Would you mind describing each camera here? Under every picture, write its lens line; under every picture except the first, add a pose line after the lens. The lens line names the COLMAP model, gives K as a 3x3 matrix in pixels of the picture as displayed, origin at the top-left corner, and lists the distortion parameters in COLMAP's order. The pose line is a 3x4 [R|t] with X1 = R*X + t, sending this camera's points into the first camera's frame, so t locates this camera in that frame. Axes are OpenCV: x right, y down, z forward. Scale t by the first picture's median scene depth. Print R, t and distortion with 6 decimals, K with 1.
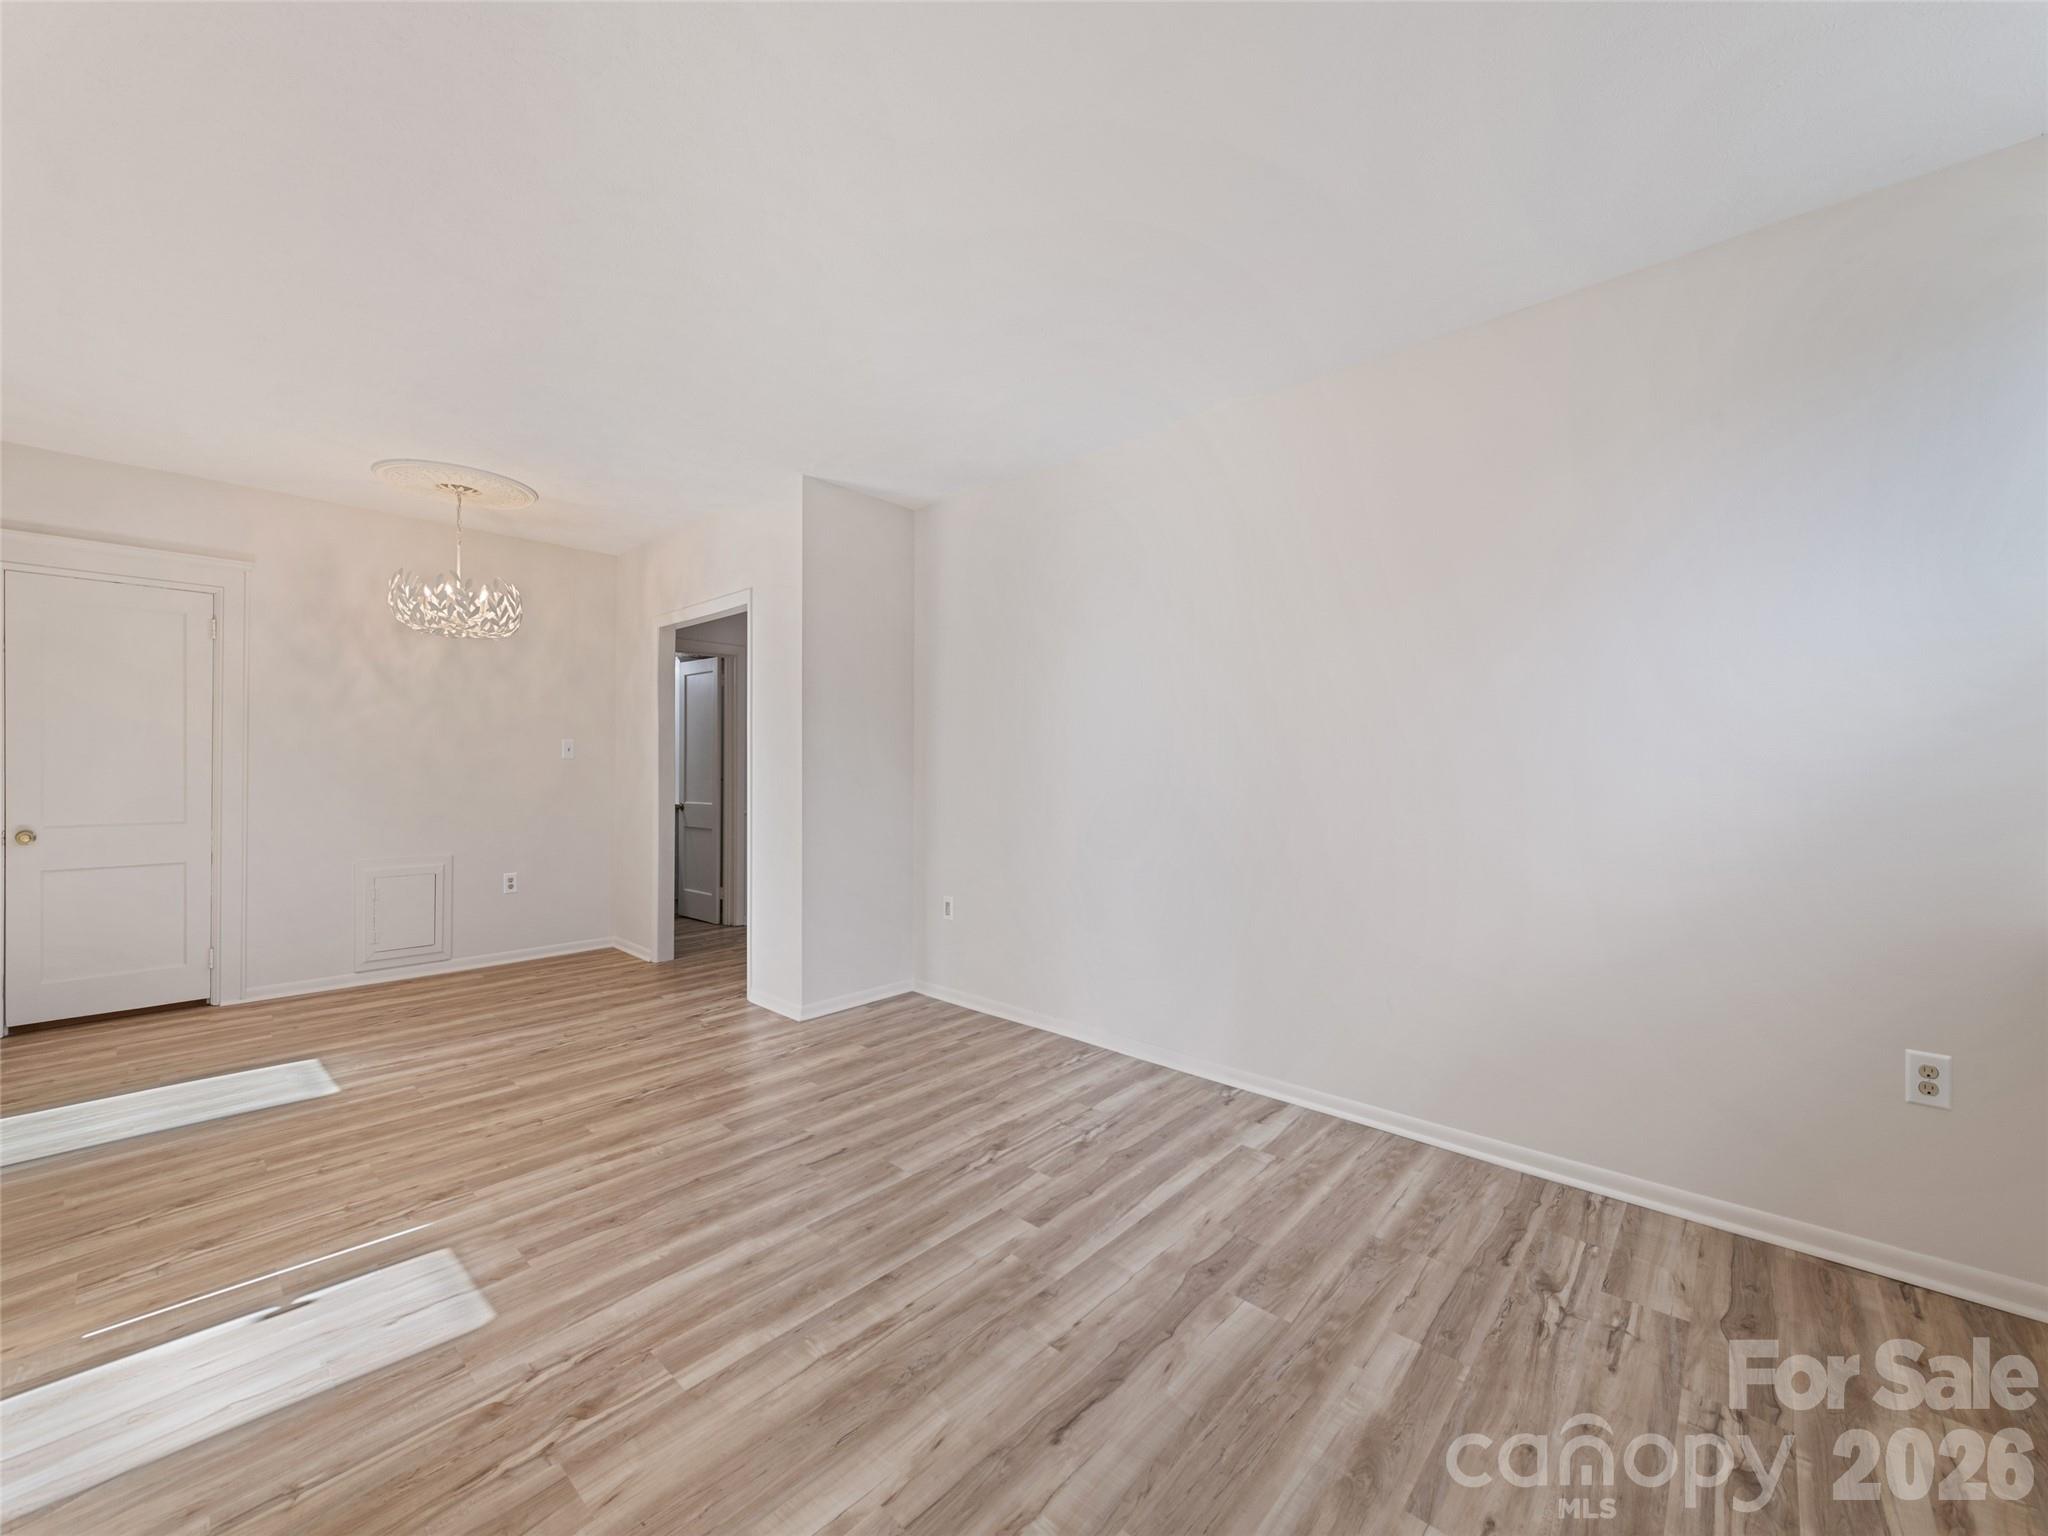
lens RADIAL K [[804.4, 0, 1022.6], [0, 804.4, 768.4], [0, 0, 1]] dist [0.000640, -0.000063]
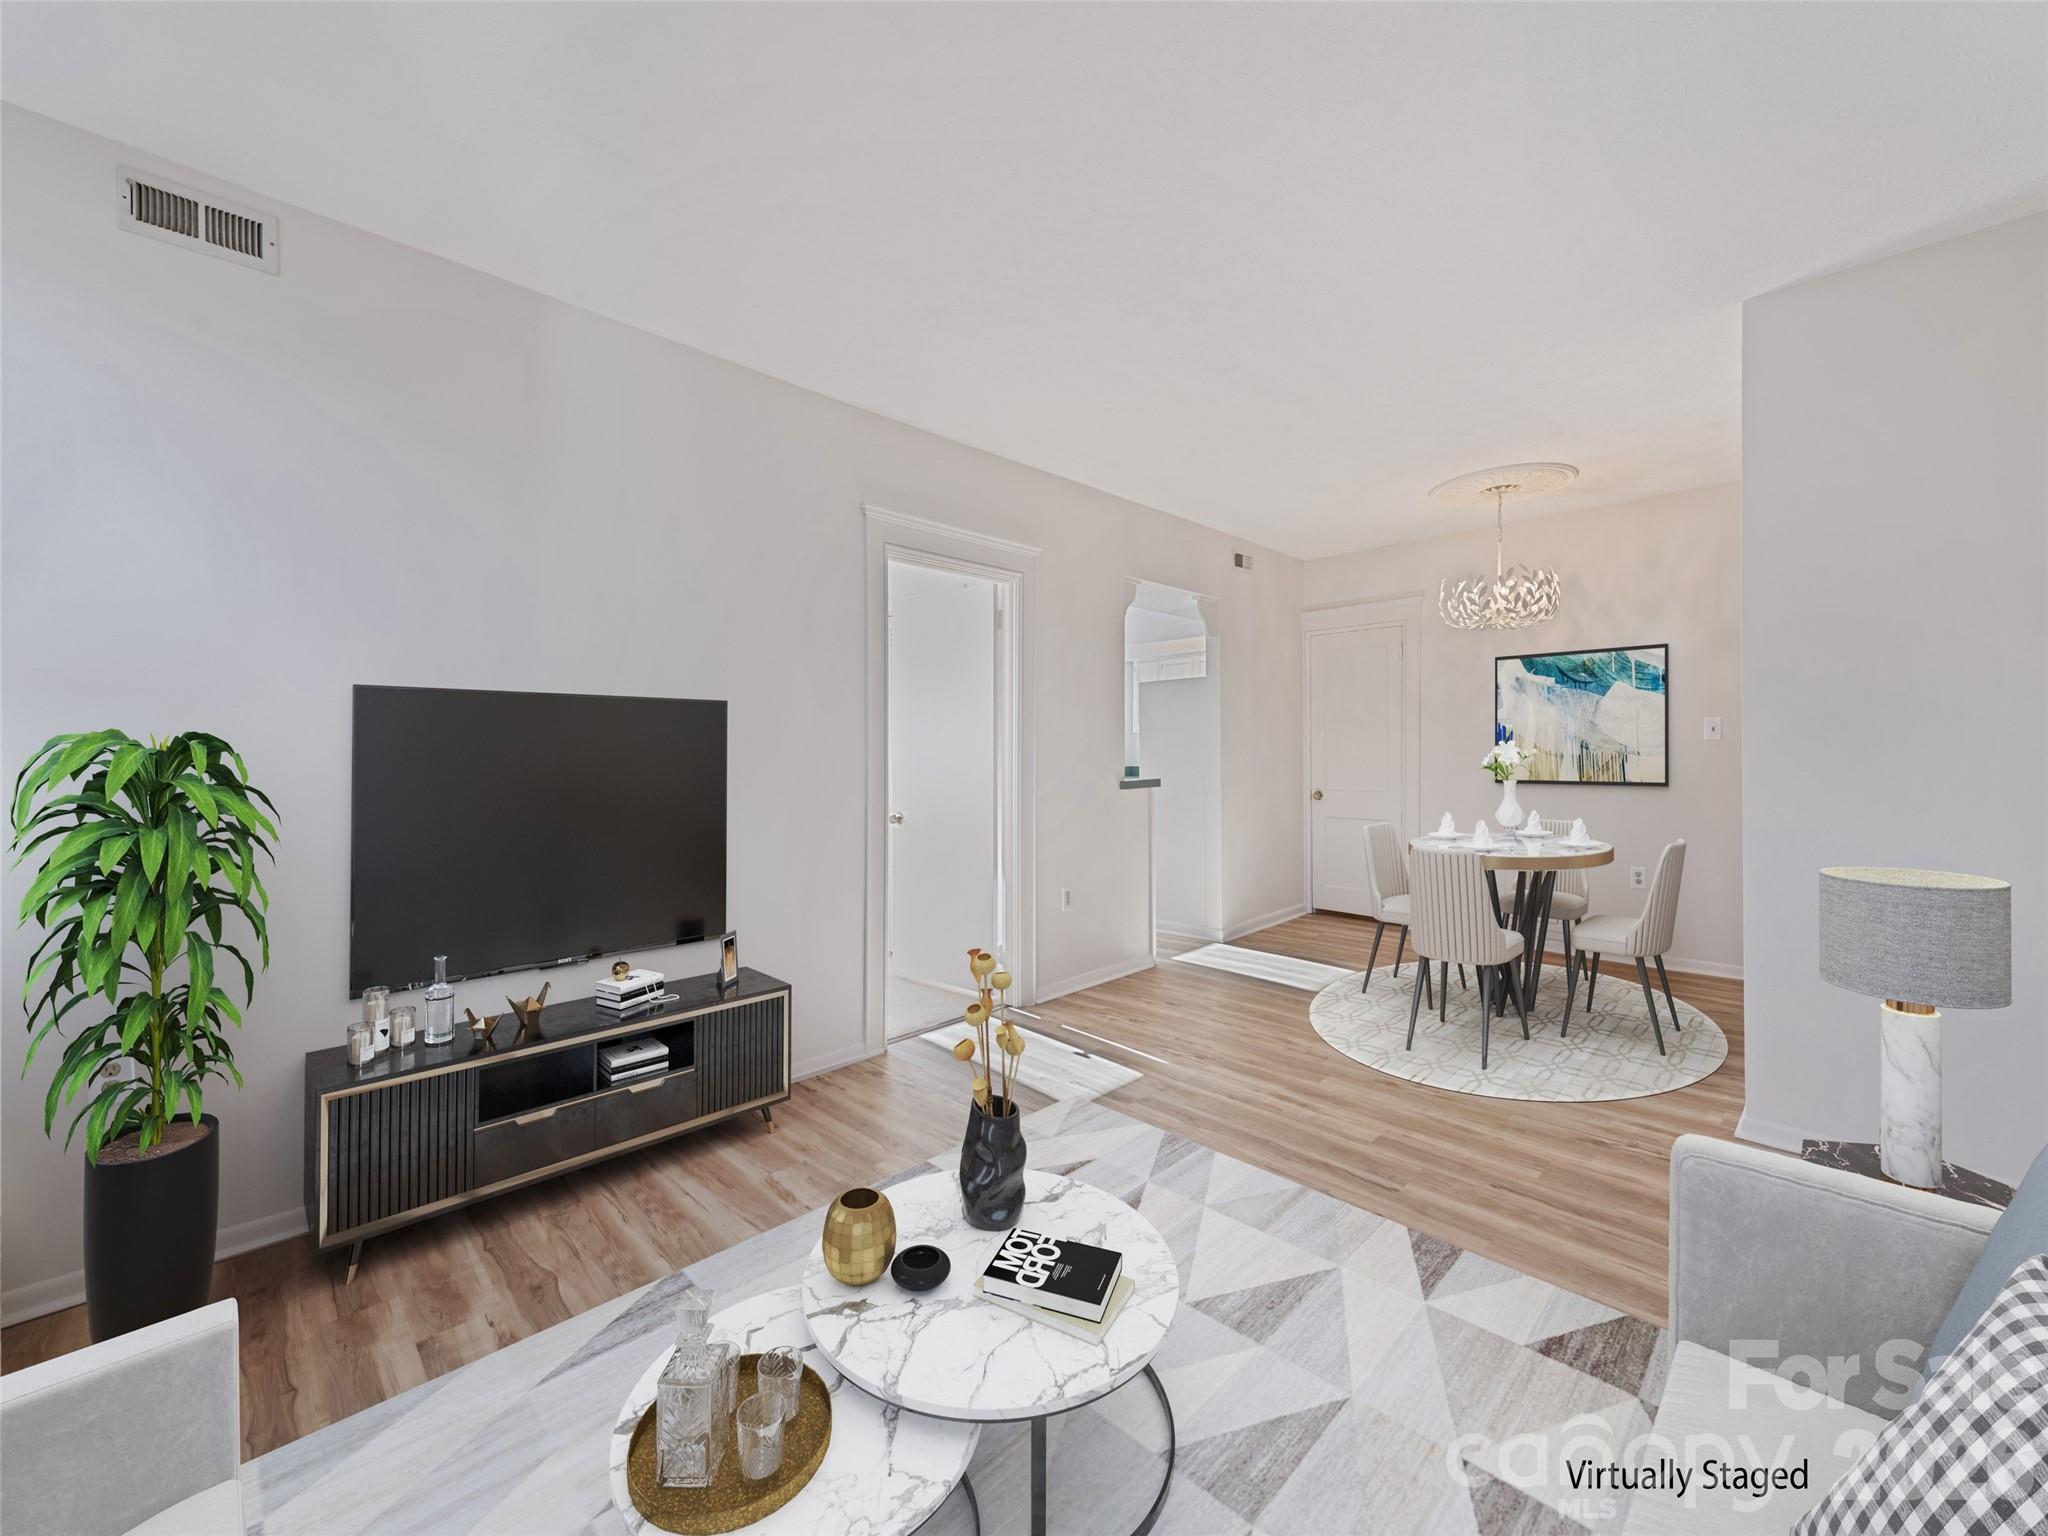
lens RADIAL K [[804.4, 0, 1023.0], [0, 804.4, 754.9], [0, 0, 1]] dist [0.000640, -0.000063]
pose [[-0.061190, 0.000381, -0.998126, 0.634166], [0.002318, 0.999997, 0.000240, 0.000486], [0.998123, -0.002299, -0.061191, 0.699067]]
